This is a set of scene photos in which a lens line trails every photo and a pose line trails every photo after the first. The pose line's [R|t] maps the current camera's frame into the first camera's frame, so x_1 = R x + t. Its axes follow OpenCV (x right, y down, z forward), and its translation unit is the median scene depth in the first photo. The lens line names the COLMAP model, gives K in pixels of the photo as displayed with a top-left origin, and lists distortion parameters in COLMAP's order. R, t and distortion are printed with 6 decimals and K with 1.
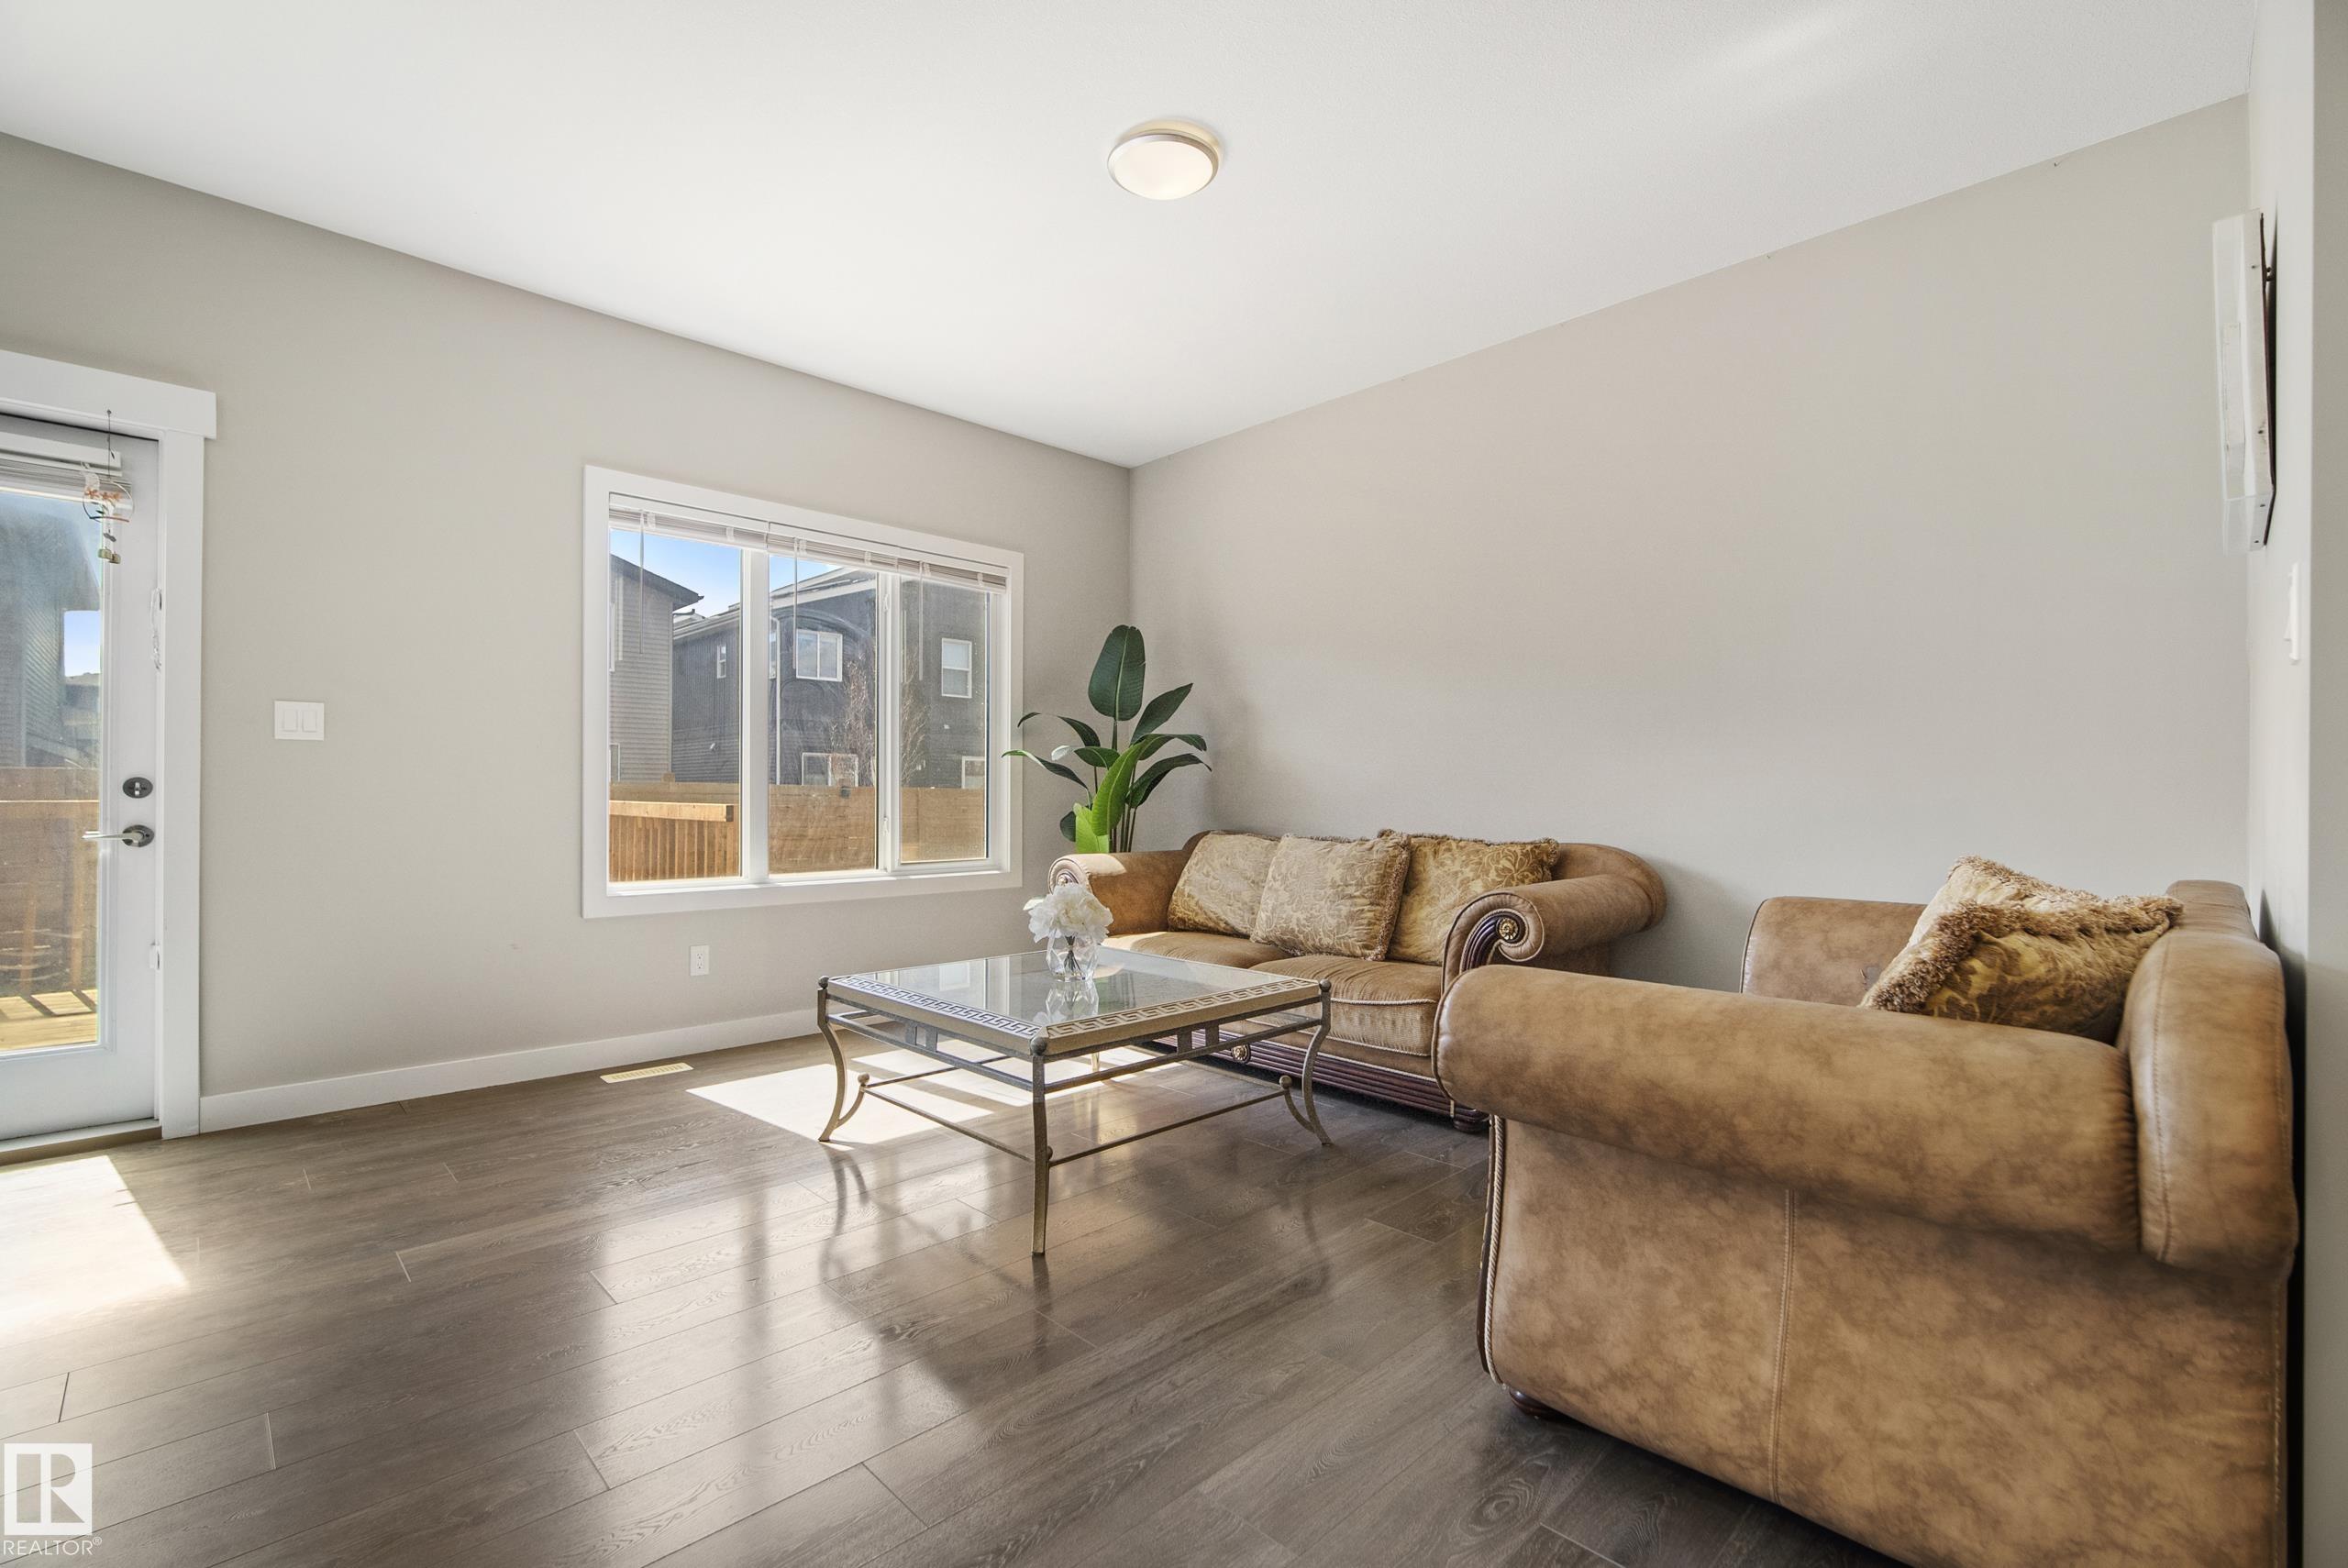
lens RADIAL K [[1027.3, 0, 1171.6], [0, 1027.3, 791.2], [0, 0, 1]] dist [-0.016704, 0.006226]
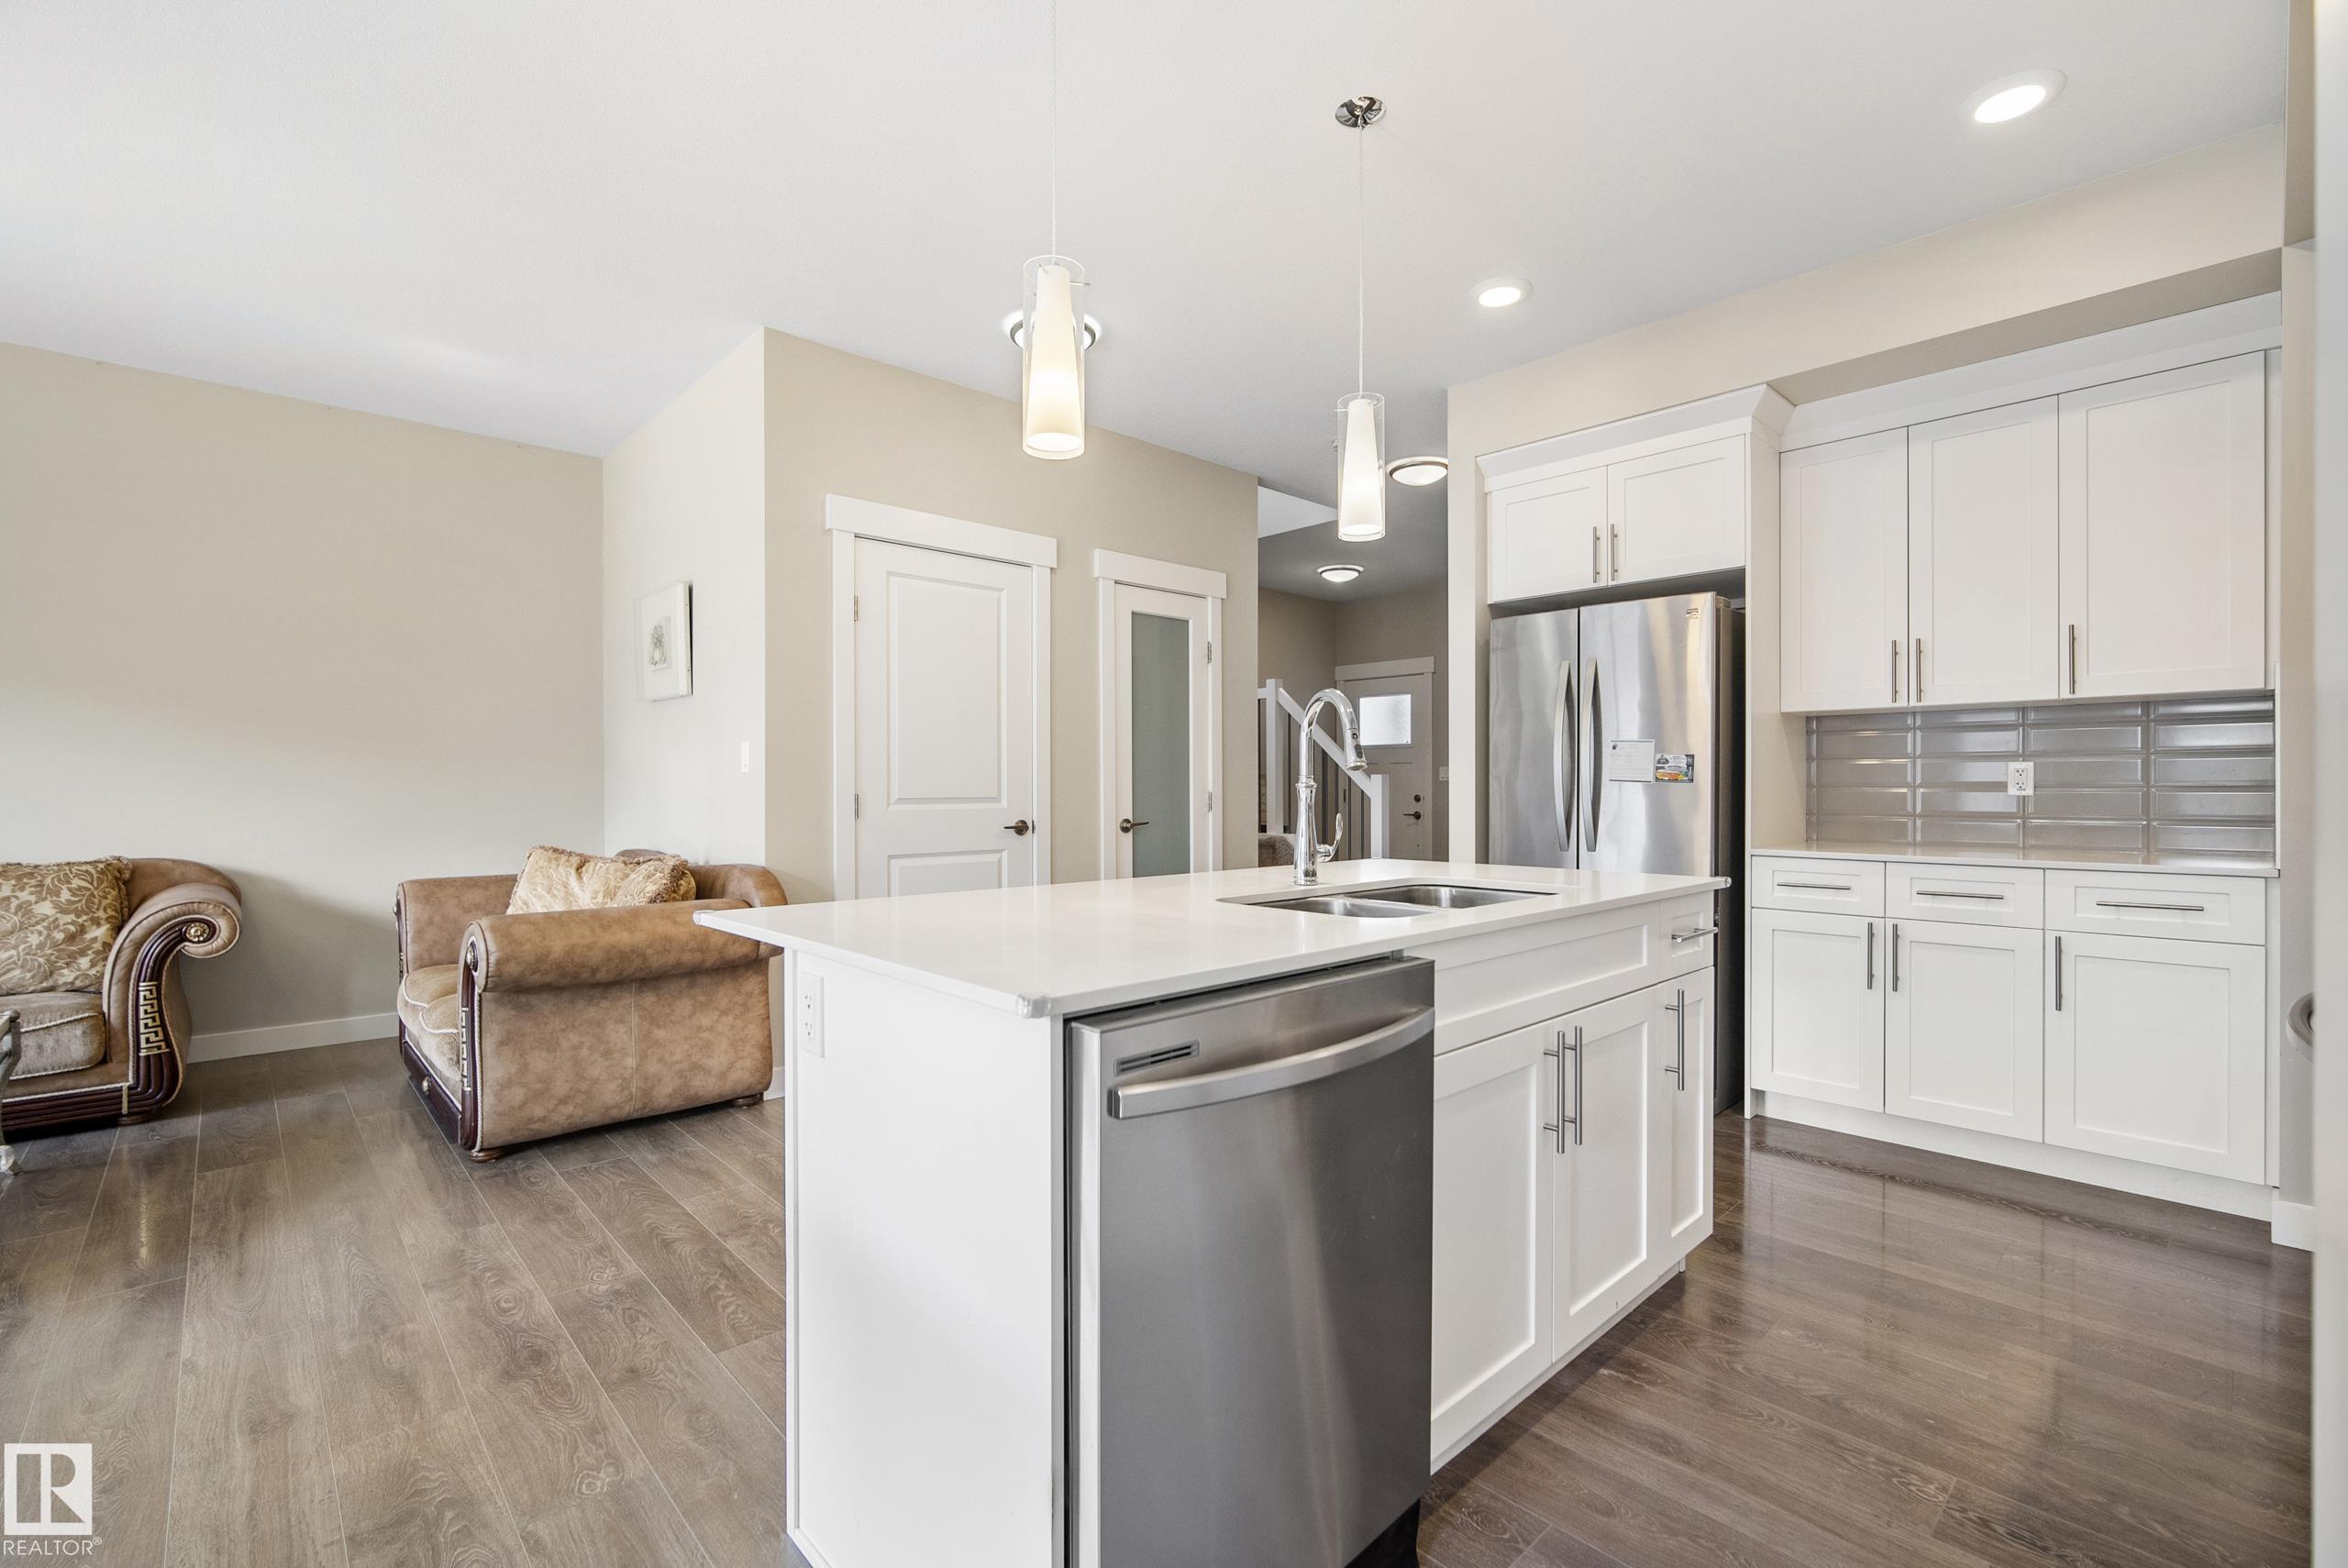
lens RADIAL K [[1027.3, 0, 1171.6], [0, 1027.3, 791.2], [0, 0, 1]] dist [-0.016704, 0.006226]
pose [[0.023316, -0.008736, 0.999690, -0.789180], [-0.003077, 0.999956, 0.008810, -0.040450], [-0.999723, -0.003281, 0.023288, -0.144834]]
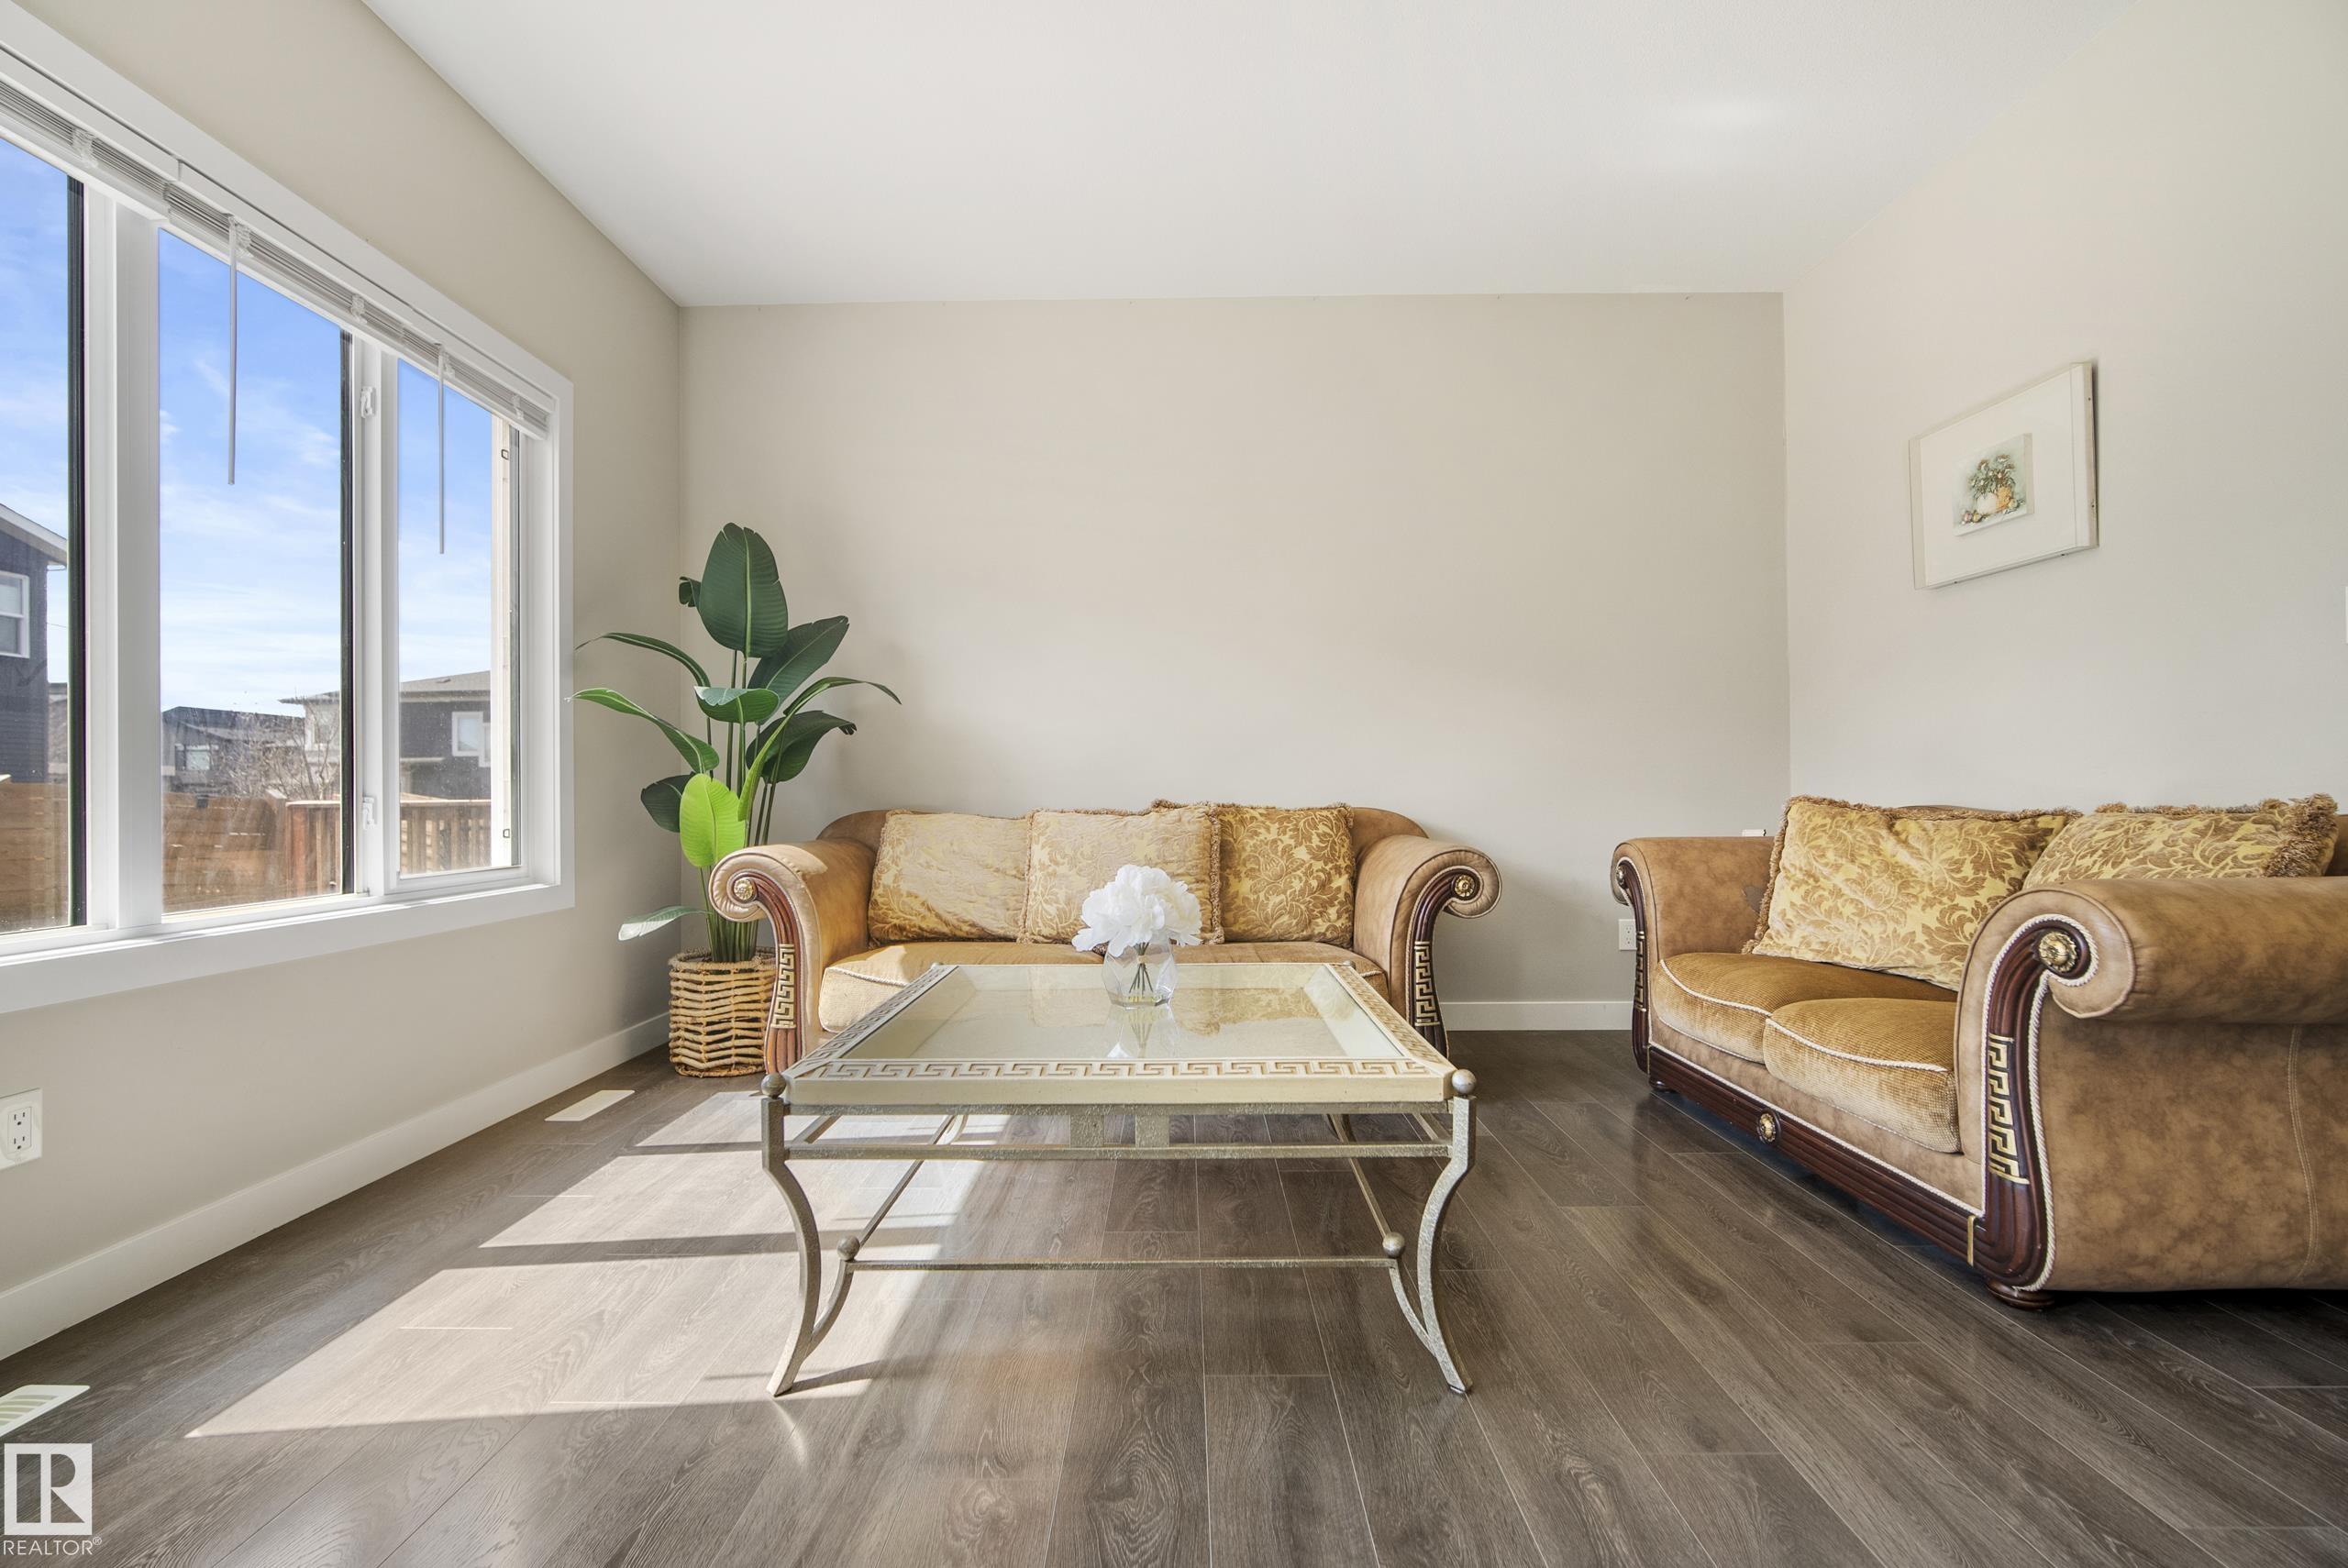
lens RADIAL K [[1027.3, 0, 1171.6], [0, 1027.3, 791.2], [0, 0, 1]] dist [-0.016704, 0.006226]
pose [[0.704953, -0.006563, 0.709224, -0.552350], [0.007619, 0.999970, 0.001680, 0.037723], [-0.709213, 0.004219, 0.704981, 0.485972]]
